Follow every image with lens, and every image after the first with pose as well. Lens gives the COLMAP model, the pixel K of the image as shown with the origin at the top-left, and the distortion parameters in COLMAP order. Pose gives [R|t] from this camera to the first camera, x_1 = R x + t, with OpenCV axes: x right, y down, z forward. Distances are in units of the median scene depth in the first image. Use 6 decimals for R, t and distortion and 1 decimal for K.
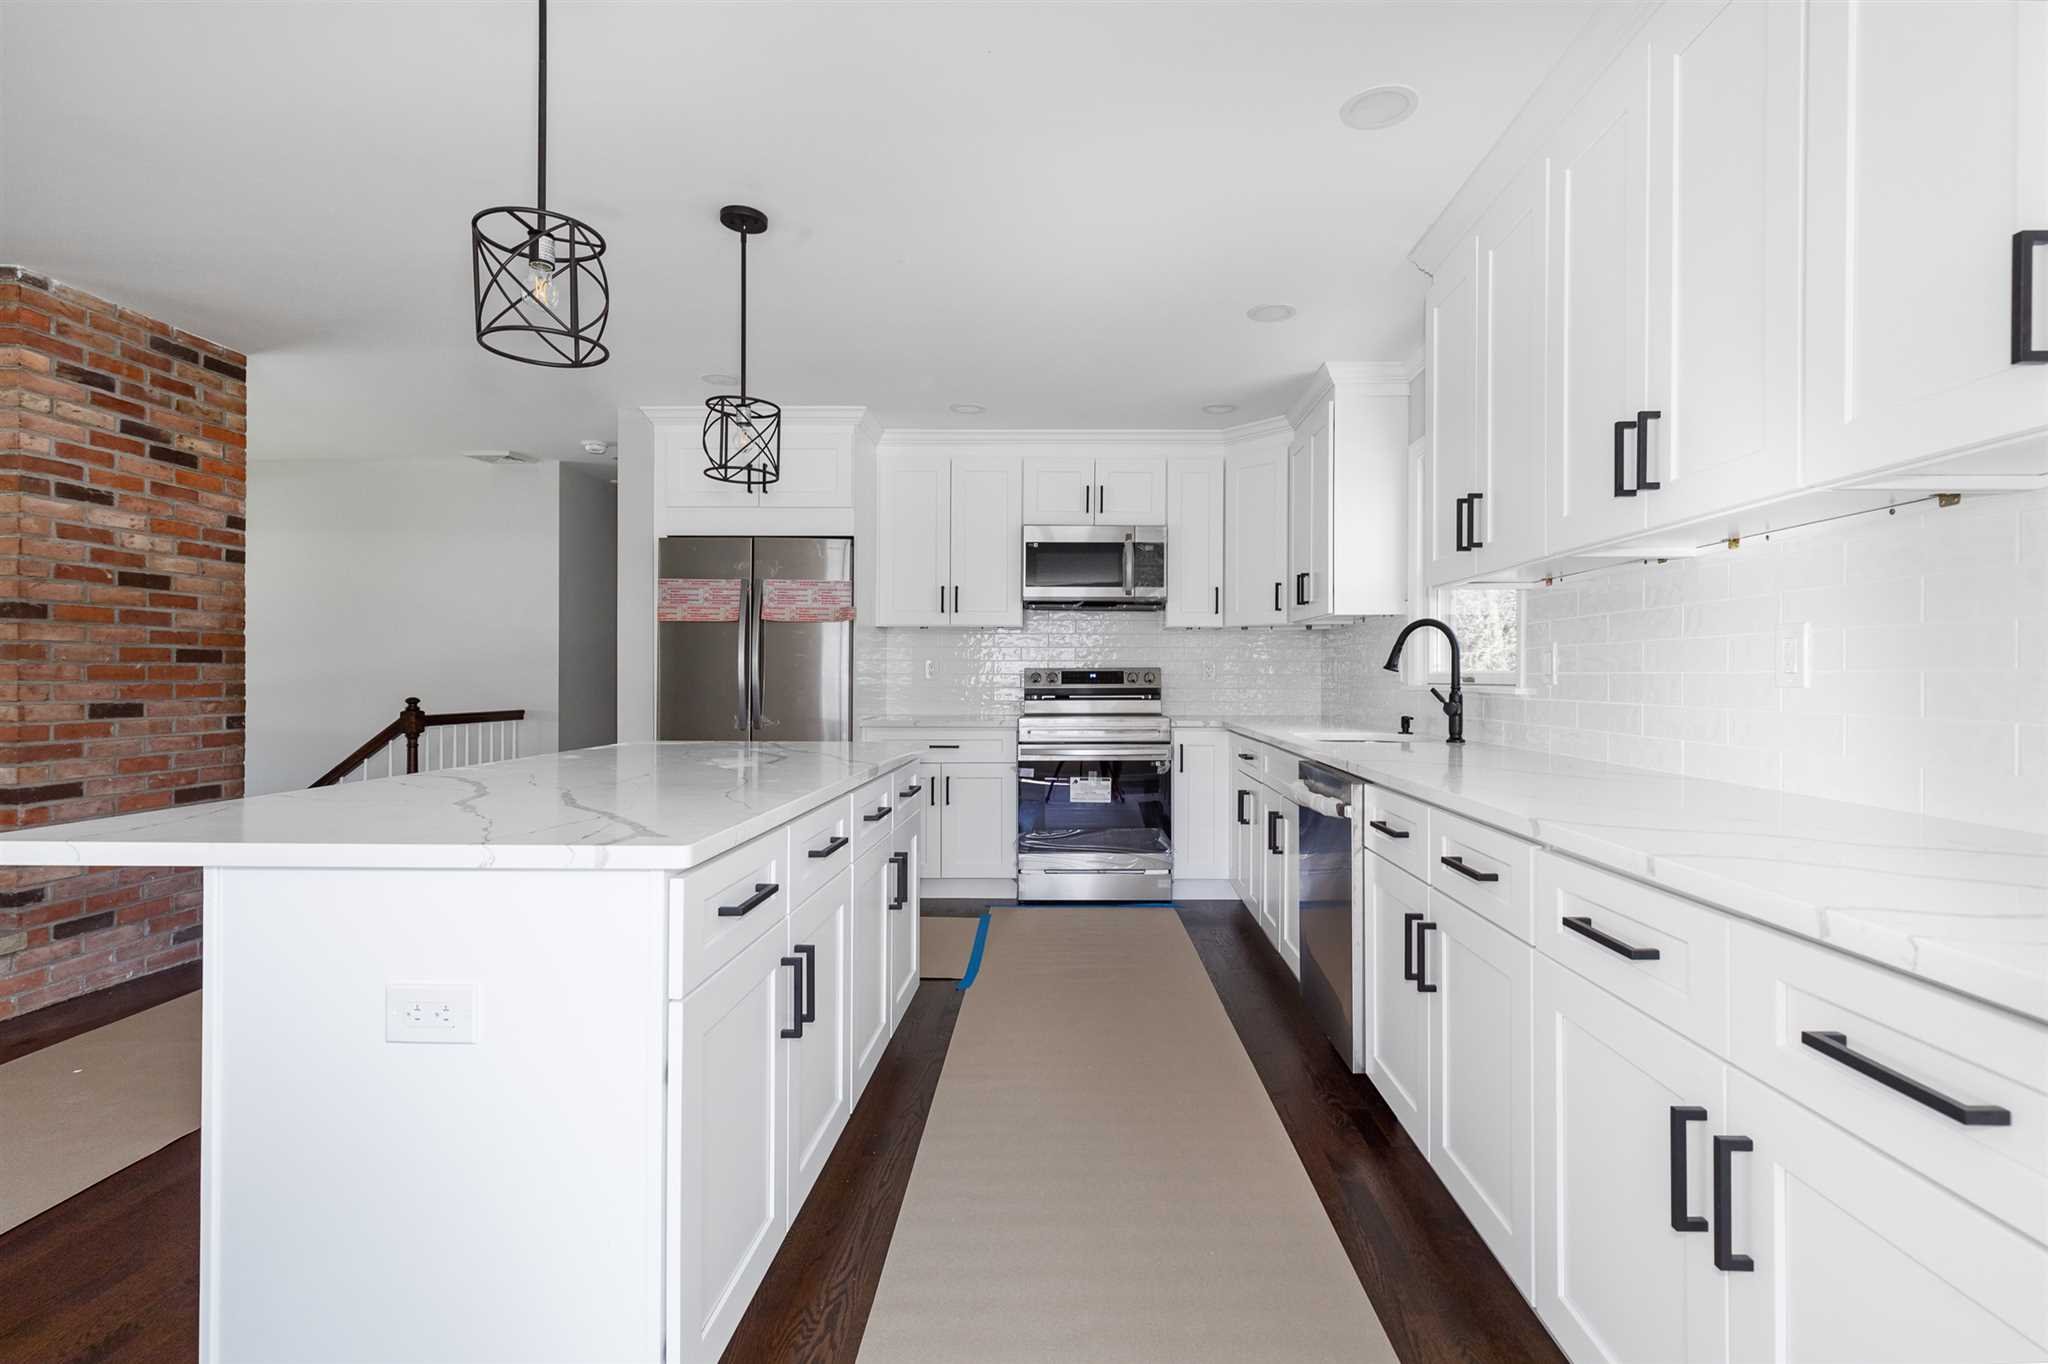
lens RADIAL K [[957.2, 0, 1059.7], [0, 957.2, 673.3], [0, 0, 1]] dist [0.002730, -0.000782]
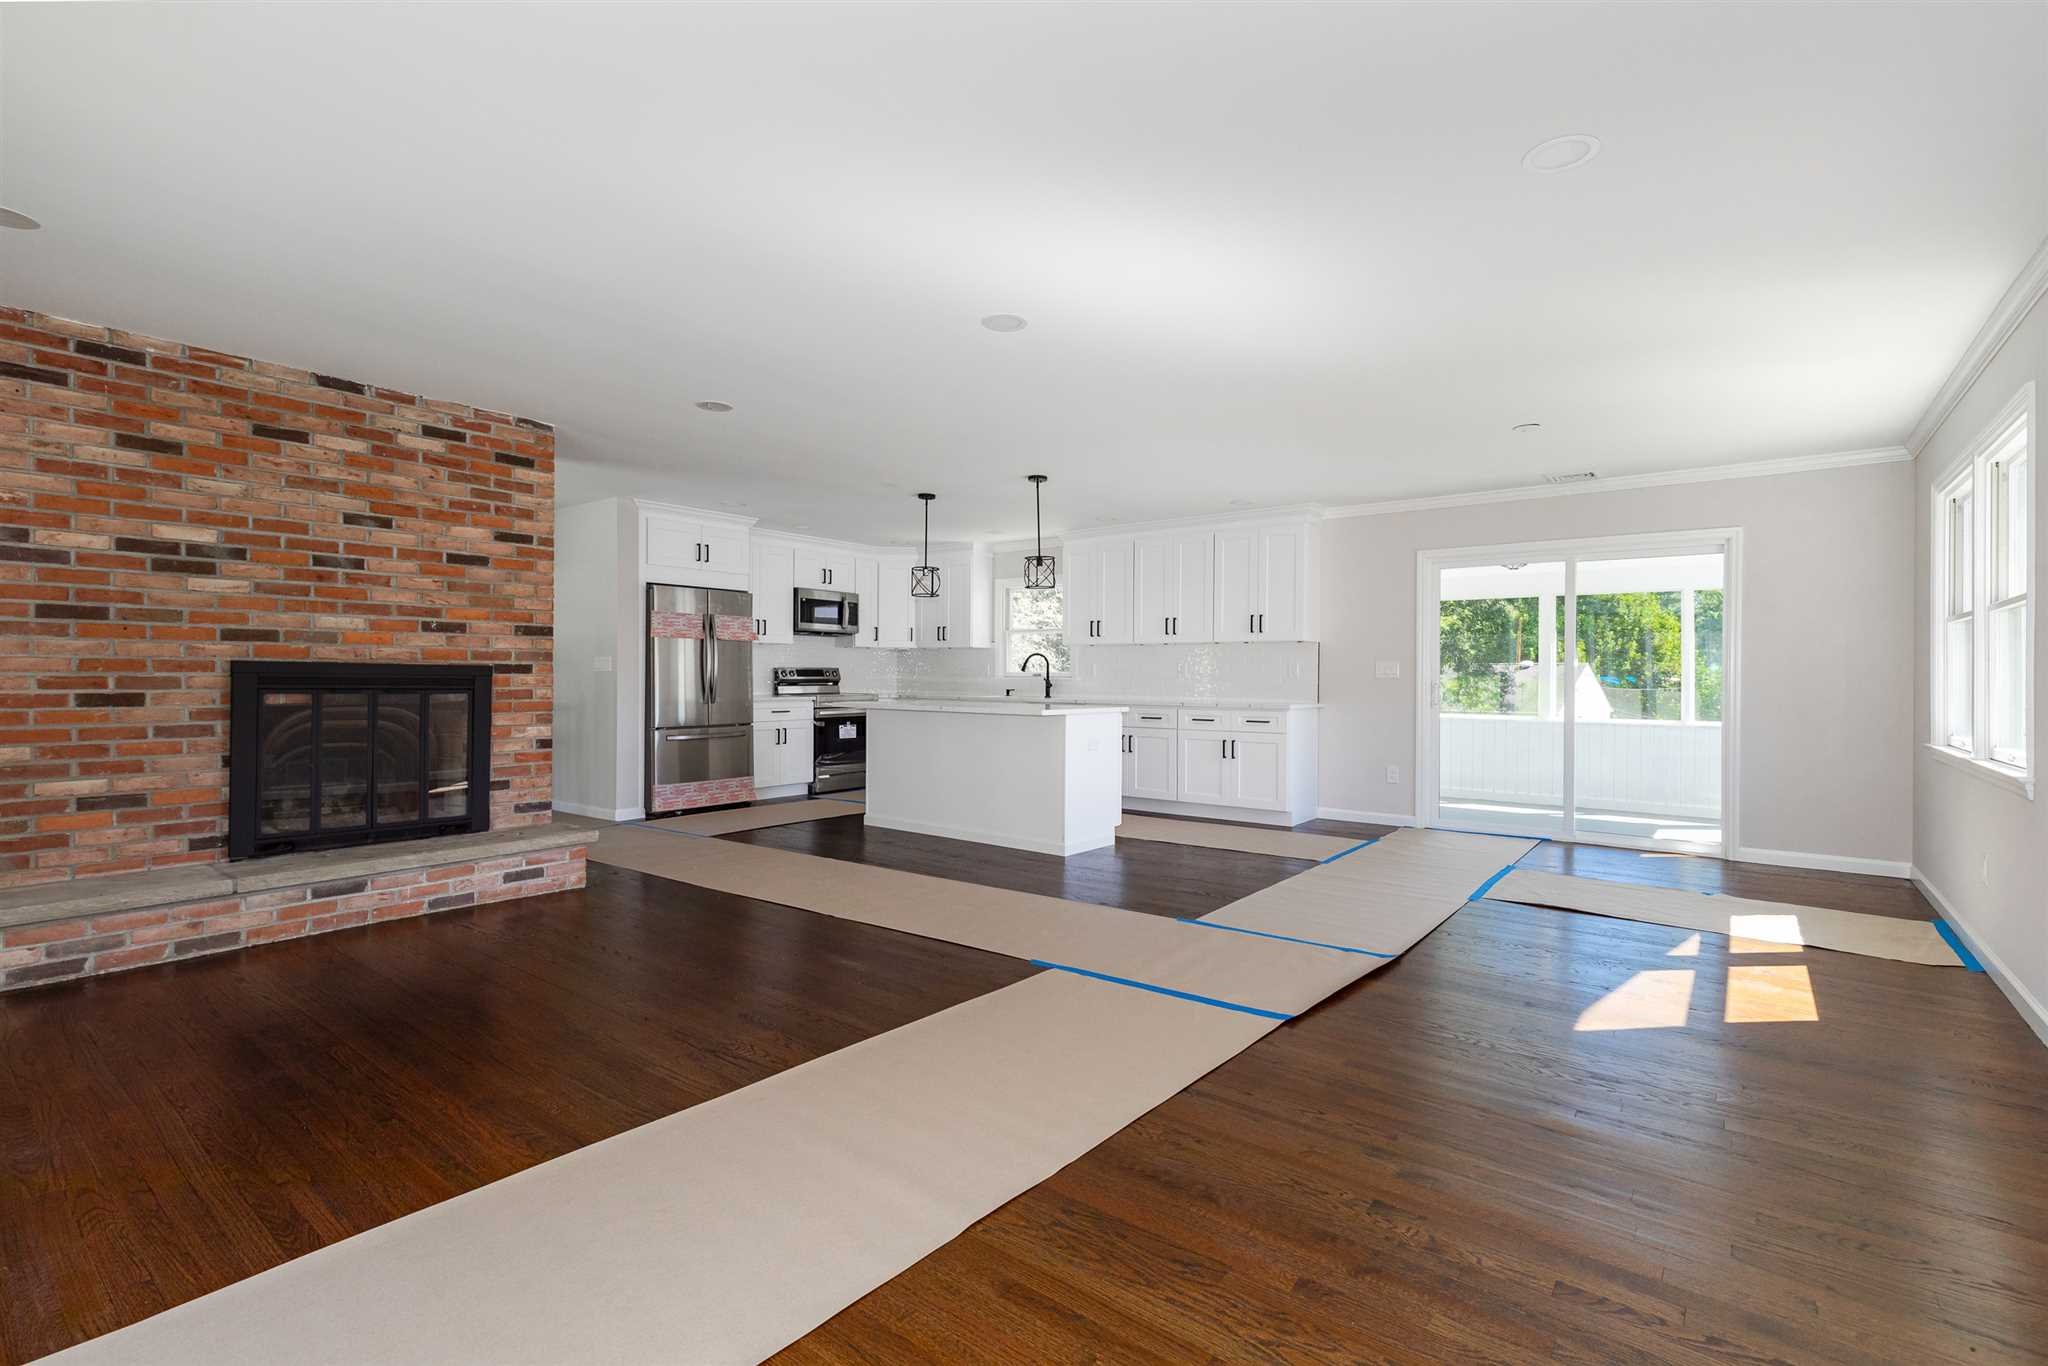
lens RADIAL K [[957.2, 0, 1020.3], [0, 957.2, 677.8], [0, 0, 1]] dist [0.002730, -0.000782]
pose [[0.595249, 0.000939, 0.803540, -1.266149], [-0.010441, 0.999924, 0.006566, -0.002496], [-0.803473, -0.012298, 0.595214, -0.411939]]
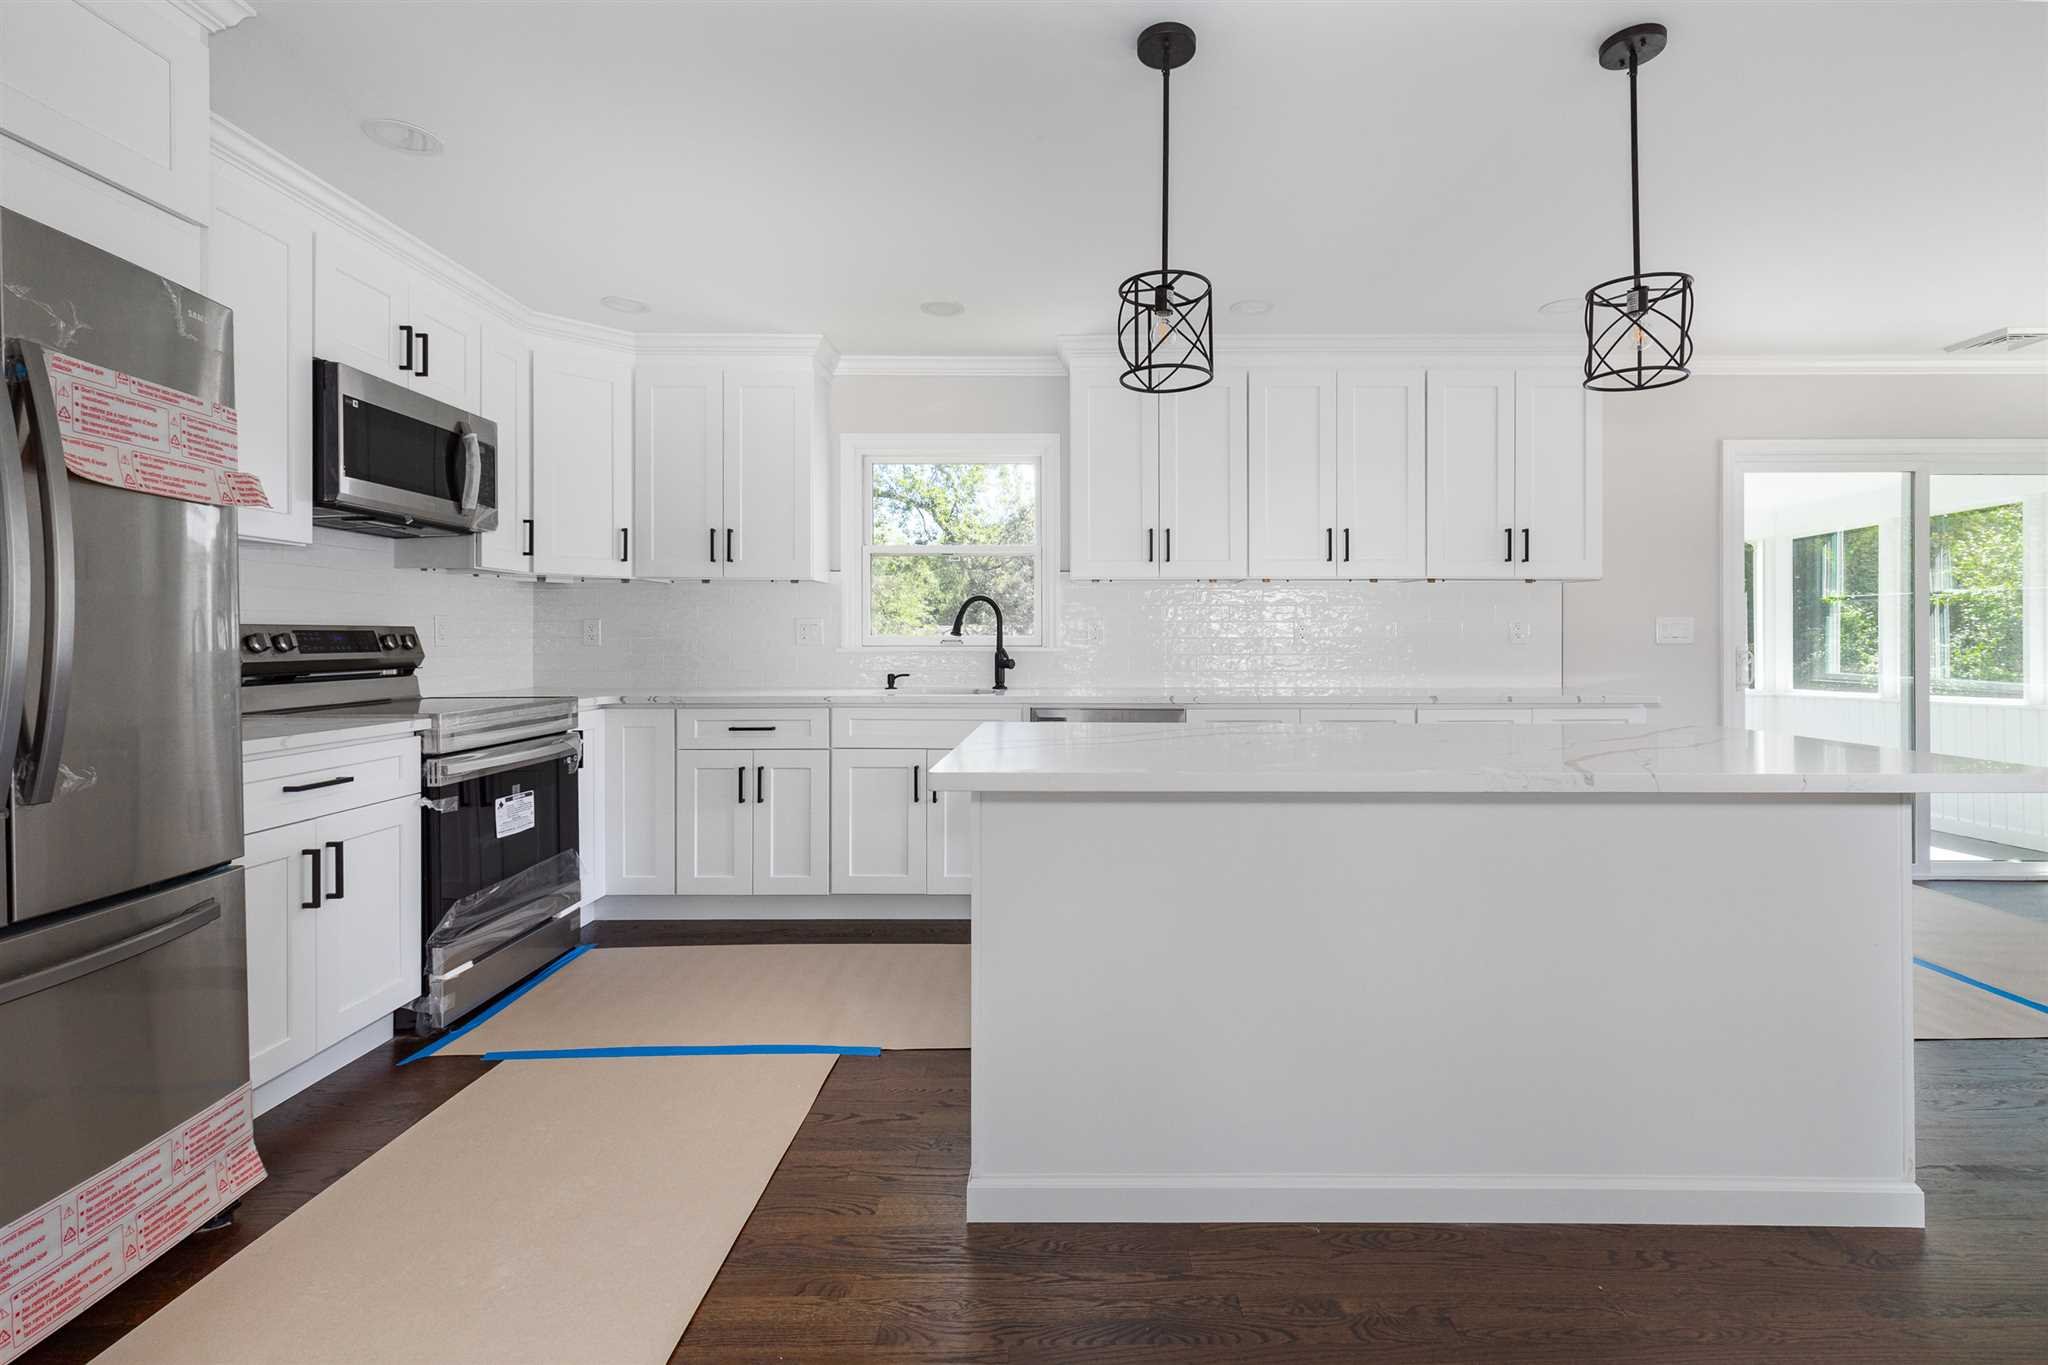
lens RADIAL K [[957.2, 0, 1098.8], [0, 957.2, 640.6], [0, 0, 1]] dist [0.002730, -0.000782]
pose [[-0.050723, -0.001535, 0.998712, -0.619690], [-0.004308, 0.999990, 0.001318, 0.000750], [-0.998703, -0.004236, -0.050729, 0.614697]]
